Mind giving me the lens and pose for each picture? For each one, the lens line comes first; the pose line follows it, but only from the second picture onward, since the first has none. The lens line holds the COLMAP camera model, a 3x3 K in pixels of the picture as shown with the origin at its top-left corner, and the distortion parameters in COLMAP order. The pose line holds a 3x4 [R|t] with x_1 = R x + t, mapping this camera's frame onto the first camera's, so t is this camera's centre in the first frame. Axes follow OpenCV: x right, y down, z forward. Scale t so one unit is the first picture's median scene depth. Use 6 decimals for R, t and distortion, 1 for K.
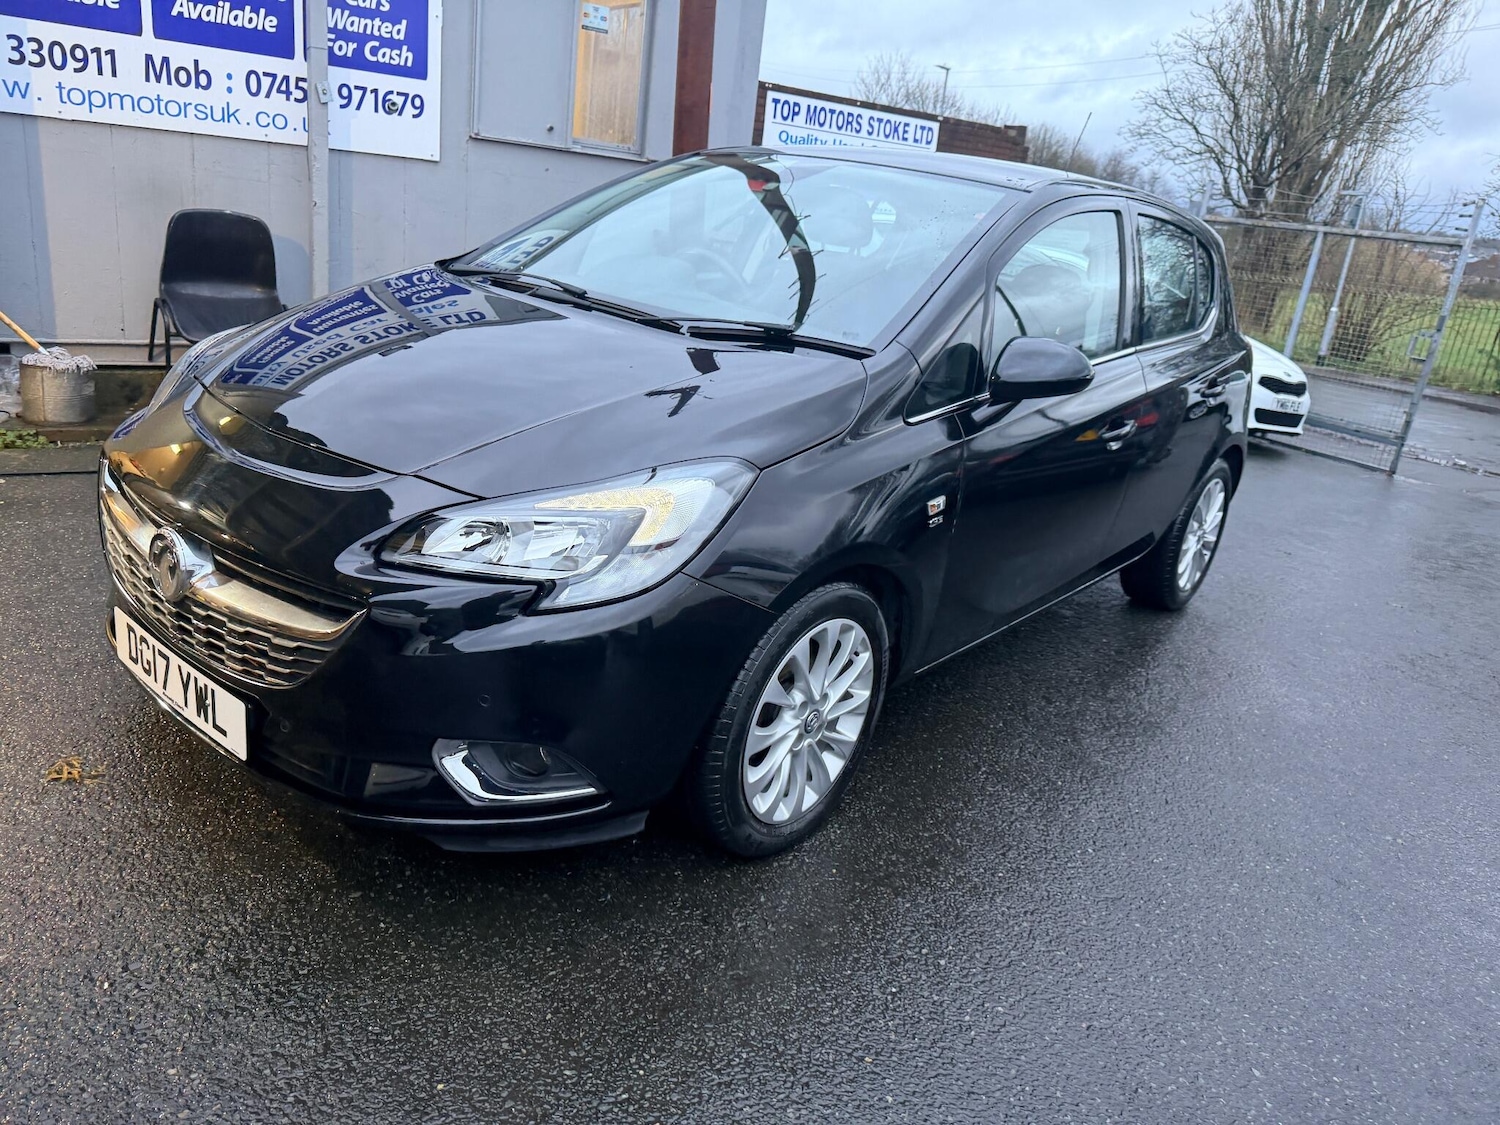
lens RADIAL K [[1044.2, 0, 747.1], [0, 1044.2, 559.9], [0, 0, 1]] dist [0.016784, -0.018754]
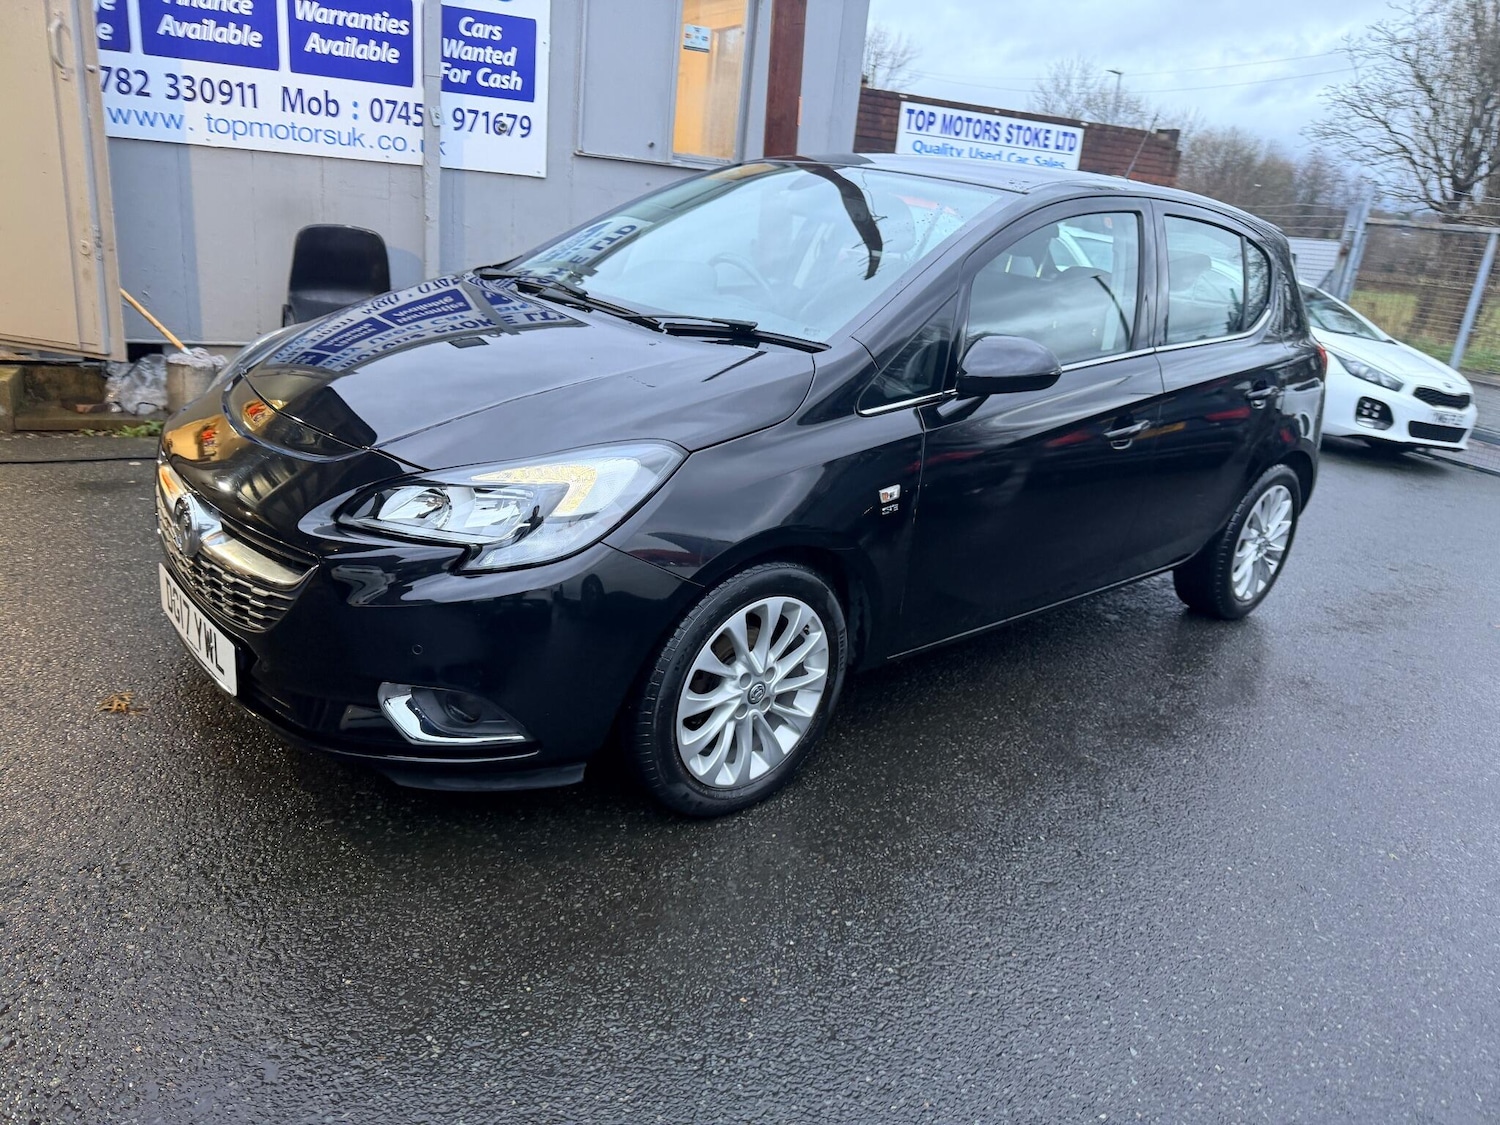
lens RADIAL K [[1044.2, 0, 763.1], [0, 1044.2, 553.1], [0, 0, 1]] dist [0.016784, -0.018754]
pose [[0.989469, 0.030531, -0.141487, 0.198637], [-0.032820, 0.999365, -0.013873, 0.024940], [0.140974, 0.018371, 0.989843, -0.047977]]
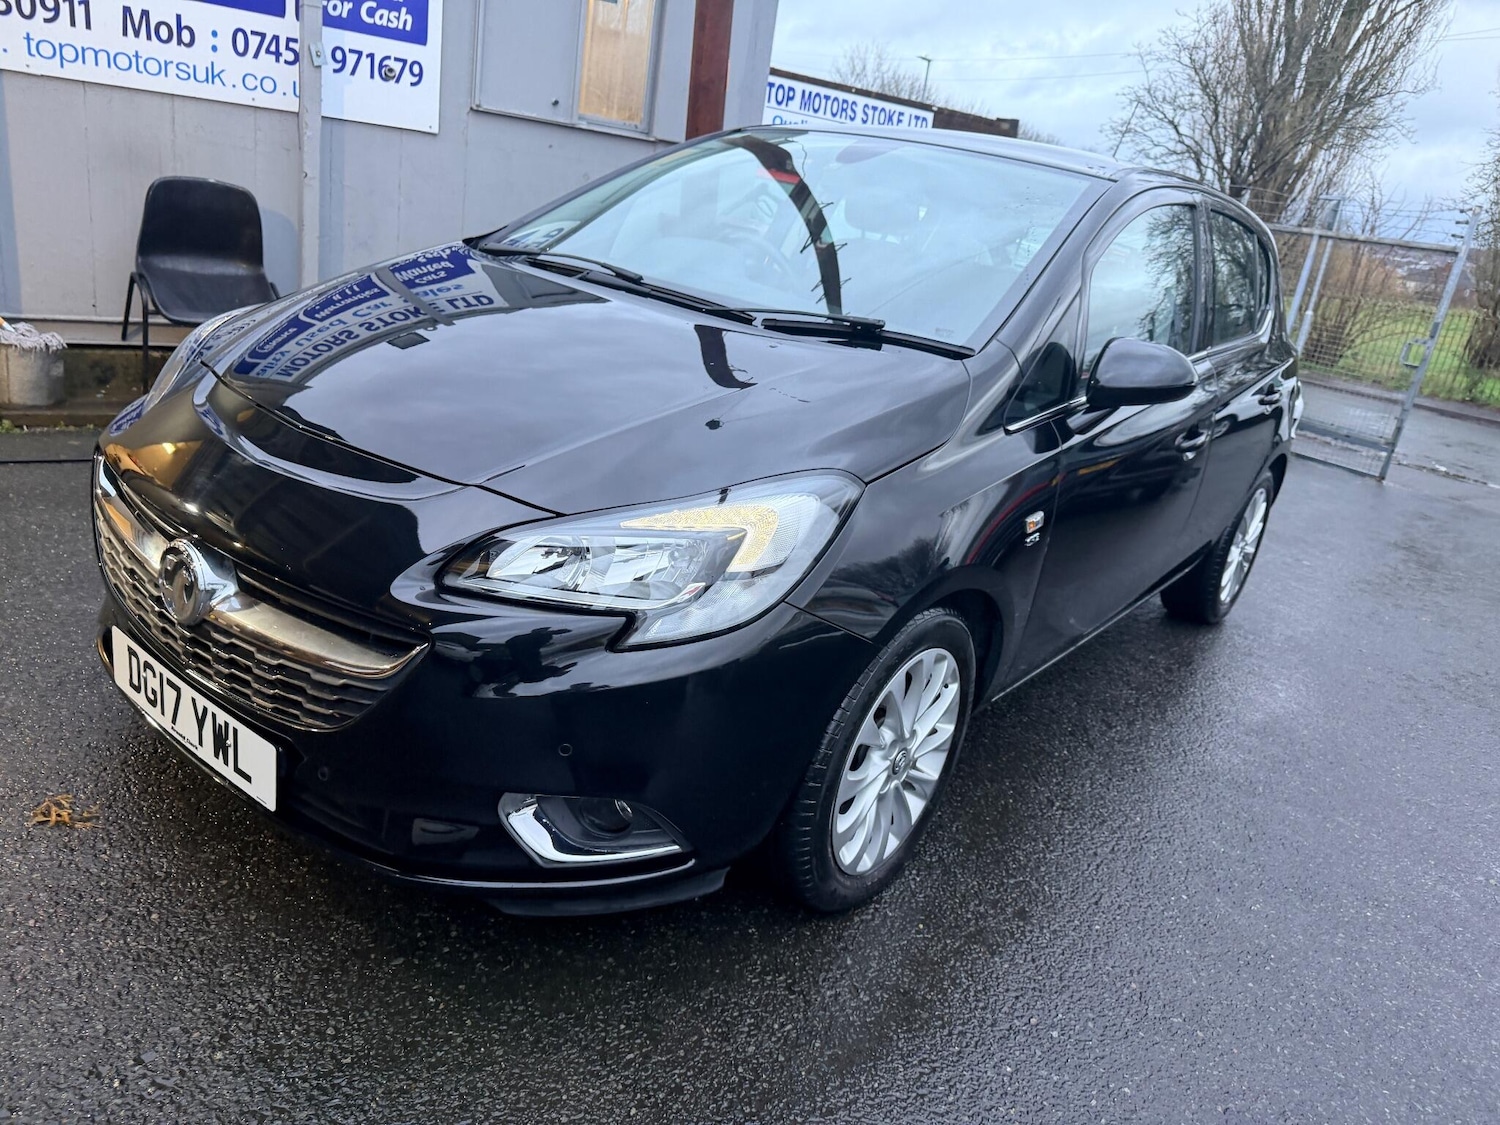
lens RADIAL K [[1044.2, 0, 753.1], [0, 1044.2, 569.0], [0, 0, 1]] dist [0.016784, -0.018754]
pose [[0.999153, 0.013803, 0.038764, -0.094248], [-0.014470, 0.999751, 0.016978, -0.022830], [-0.038520, -0.017524, 0.999104, 0.097304]]
